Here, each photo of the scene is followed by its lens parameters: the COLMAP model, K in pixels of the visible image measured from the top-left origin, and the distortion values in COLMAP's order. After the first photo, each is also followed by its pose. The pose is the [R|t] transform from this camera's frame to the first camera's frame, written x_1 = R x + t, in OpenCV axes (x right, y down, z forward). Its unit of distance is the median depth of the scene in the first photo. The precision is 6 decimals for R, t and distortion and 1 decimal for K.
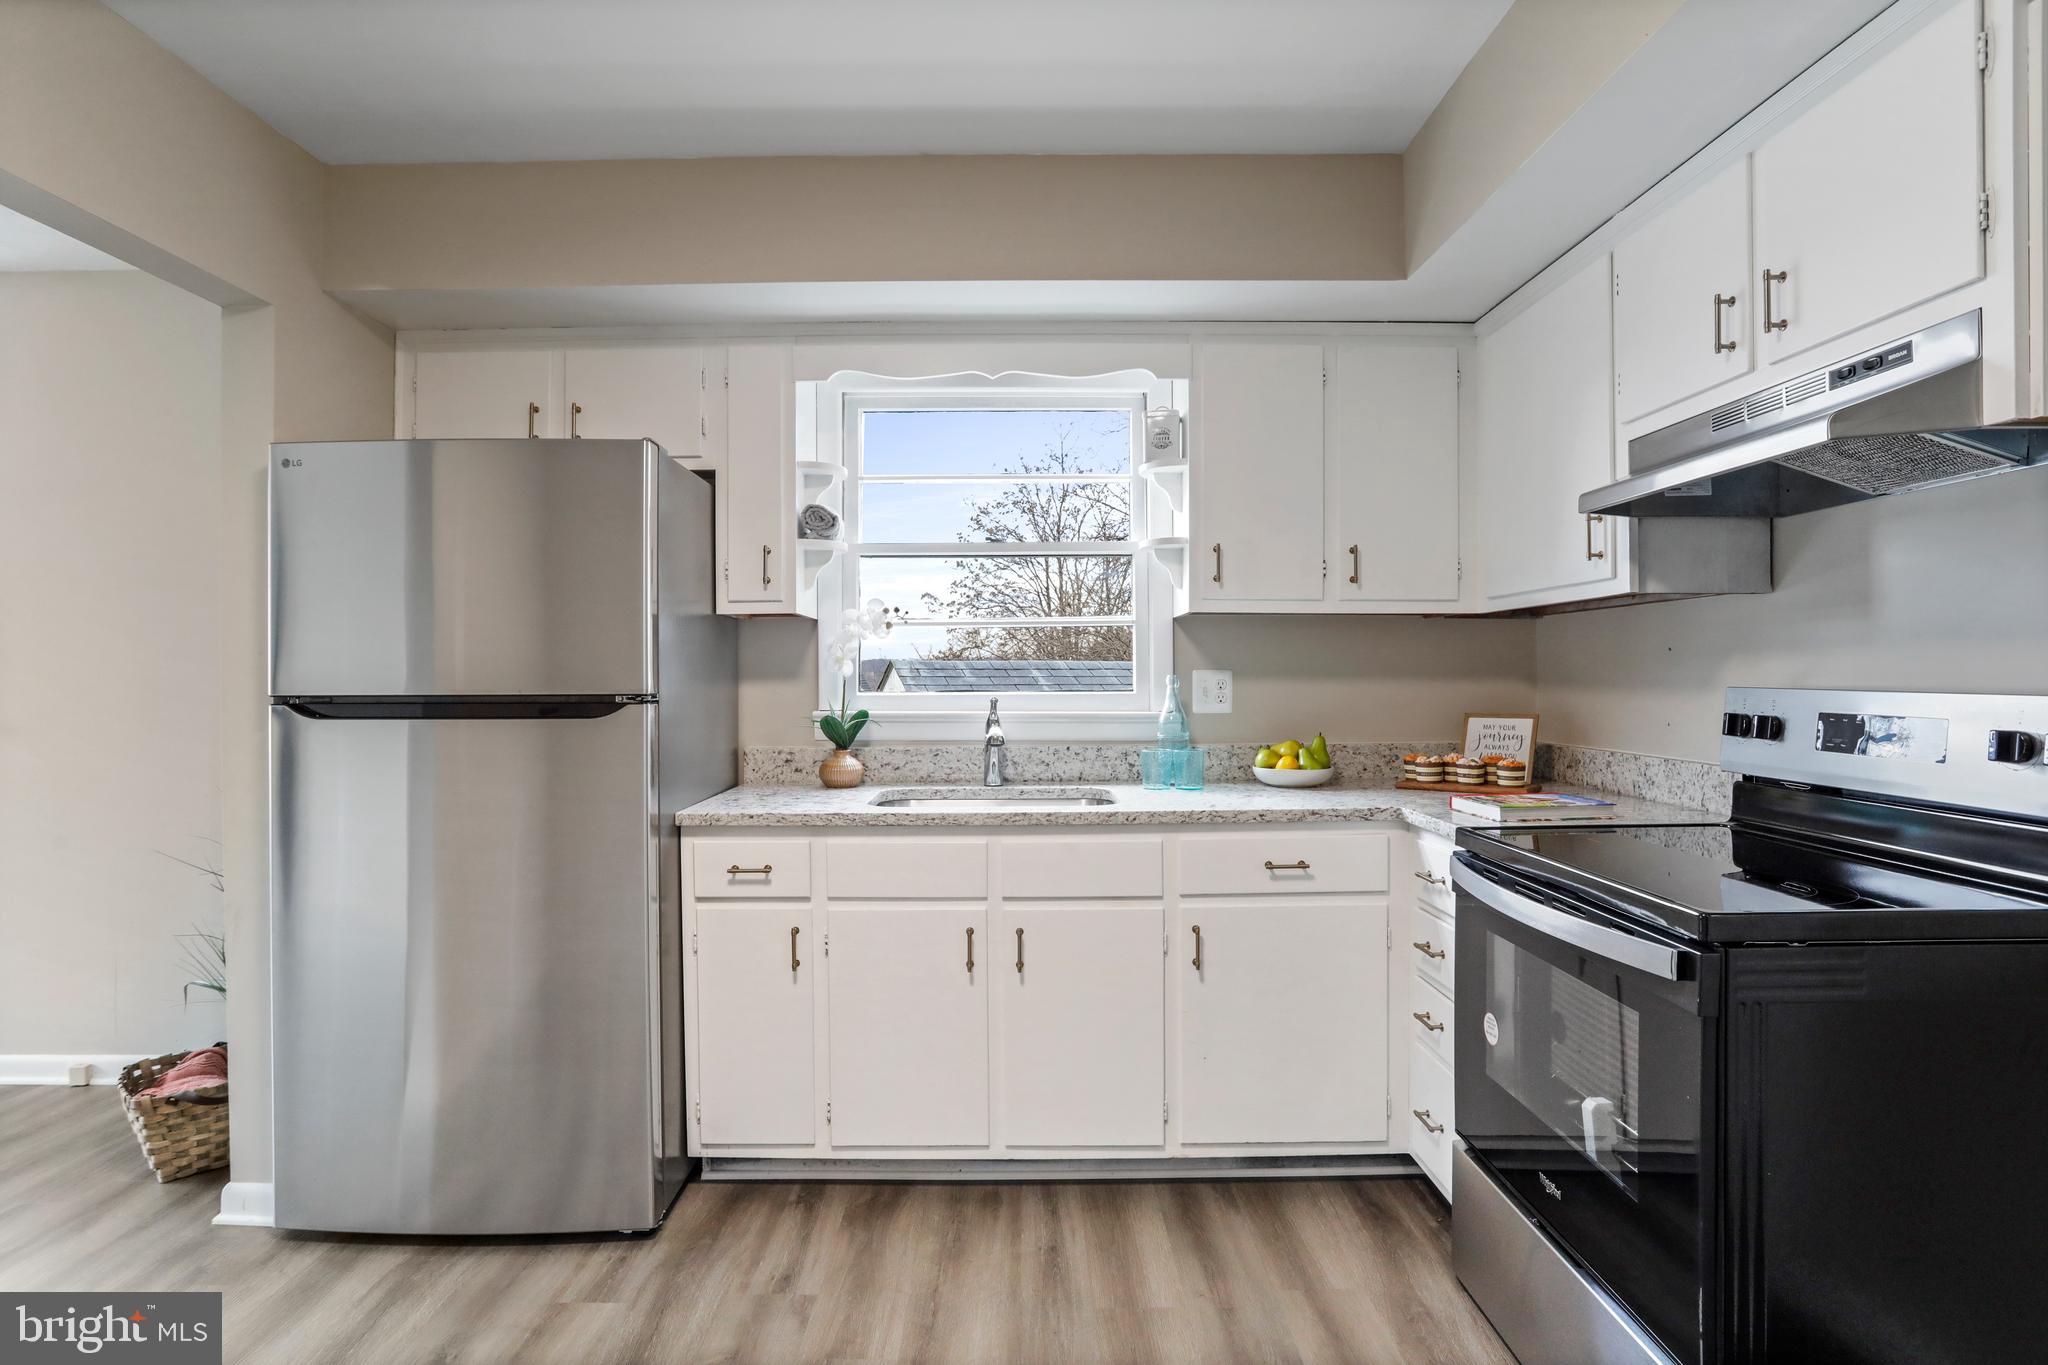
lens RADIAL K [[1055.1, 0, 1010.8], [0, 1055.1, 673.0], [0, 0, 1]] dist [-0.041458, 0.012073]
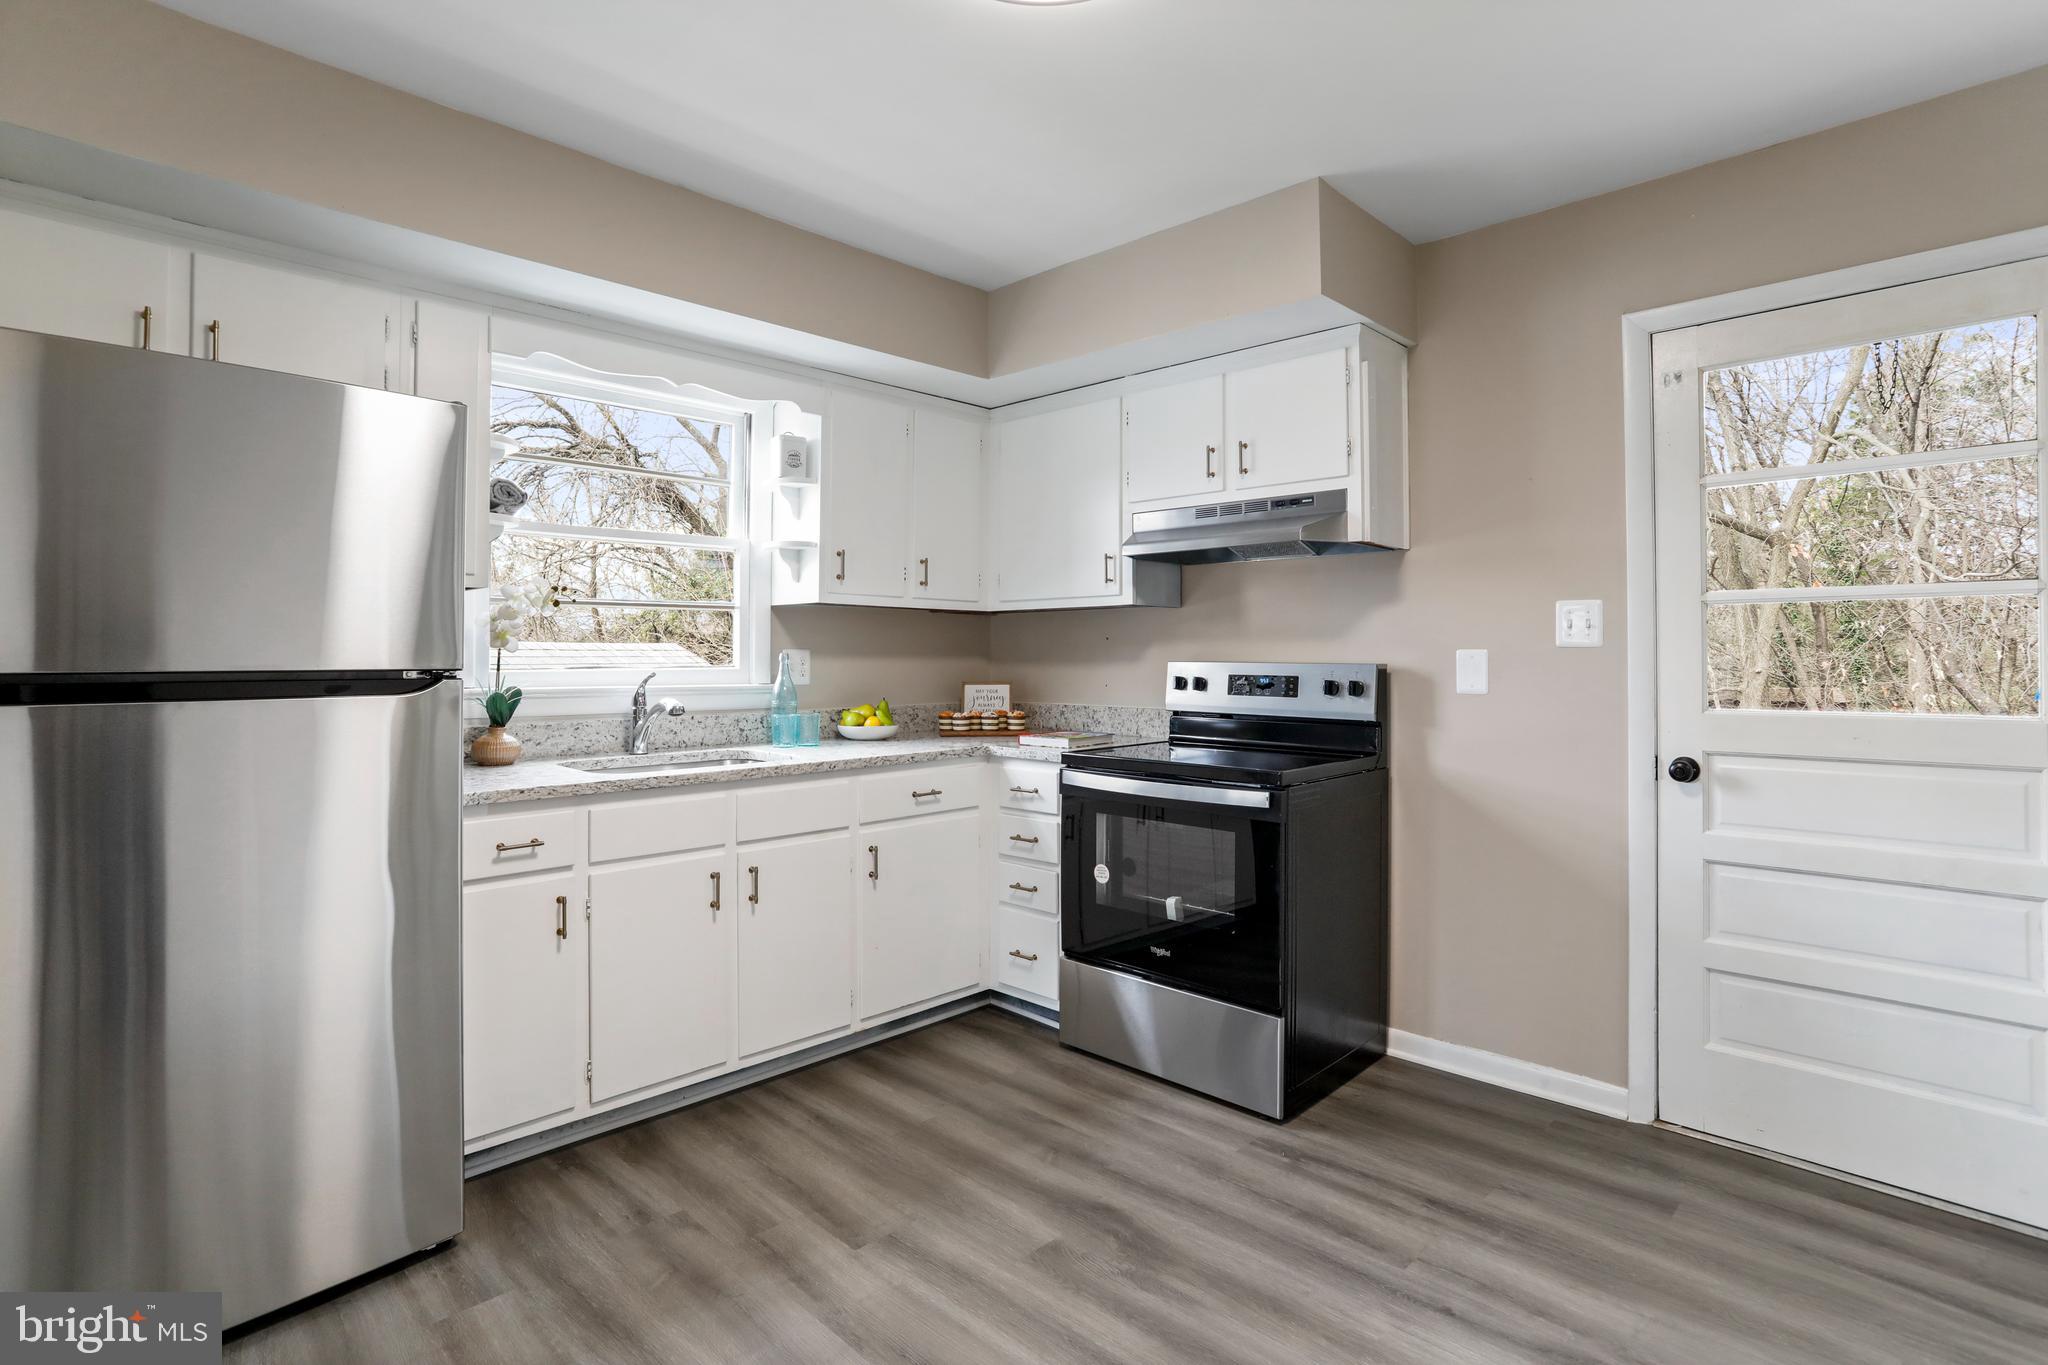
lens RADIAL K [[1025.6, 0, 1000.6], [0, 1025.6, 639.6], [0, 0, 1]] dist [-0.033482, 0.013473]
pose [[0.704071, 0.015834, 0.709953, -0.601676], [-0.004792, 0.999835, -0.017547, 0.006830], [-0.710114, 0.008952, 0.704030, -0.003831]]
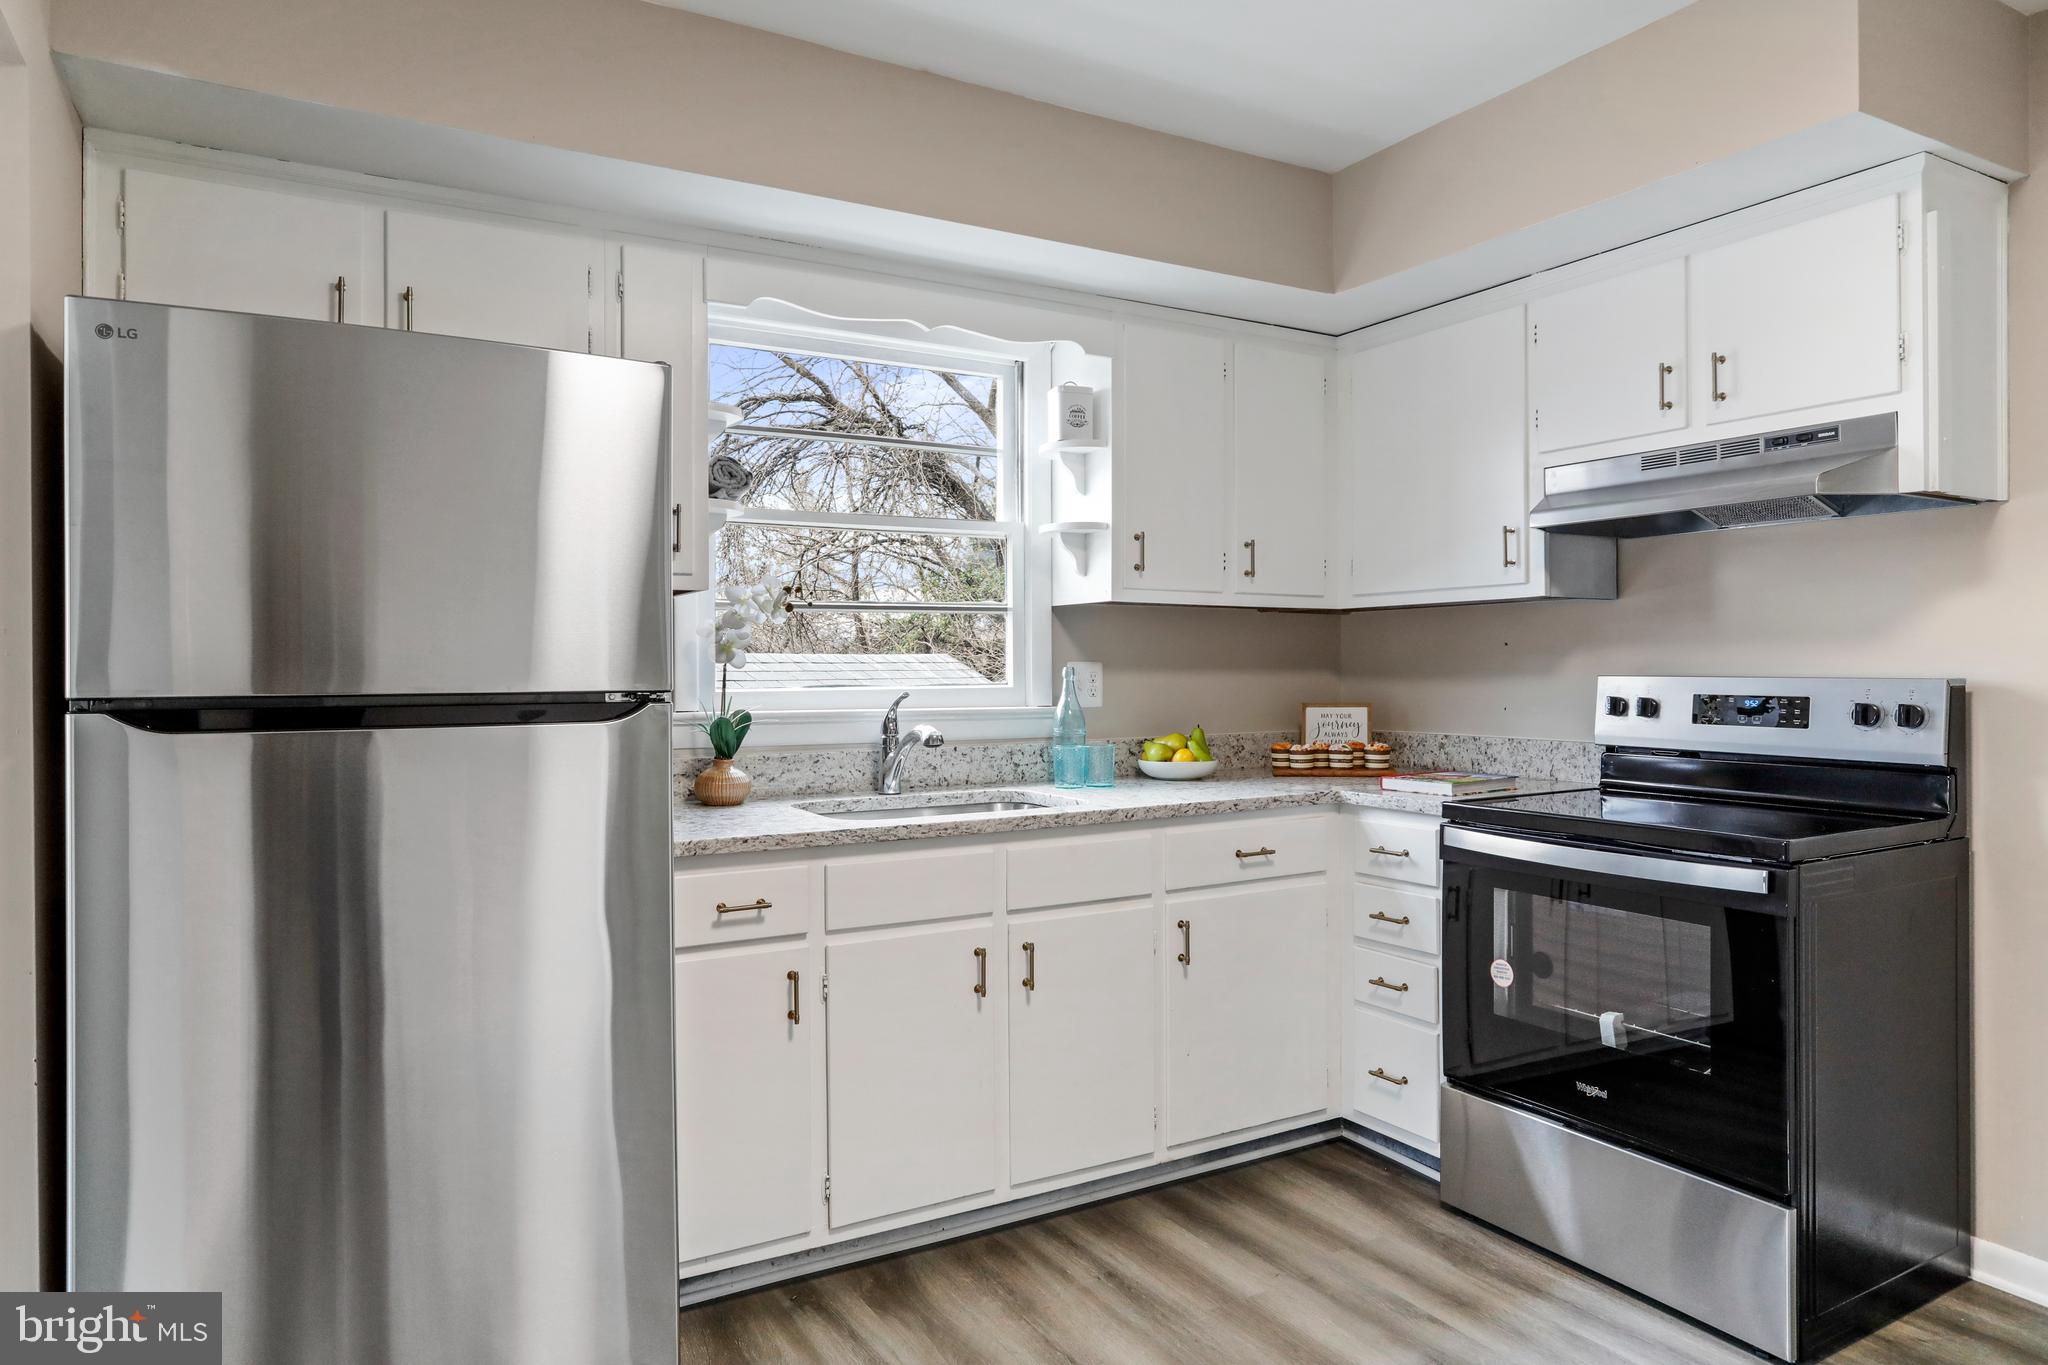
lens RADIAL K [[1276.7, 0, 1015.4], [0, 1276.7, 663.9], [0, 0, 1]] dist [-0.036323, 0.033813]
pose [[0.863486, 0.001591, 0.504371, -0.549729], [0.000446, 0.999992, -0.003917, 0.004355], [-0.504373, 0.003607, 0.863478, 0.046917]]
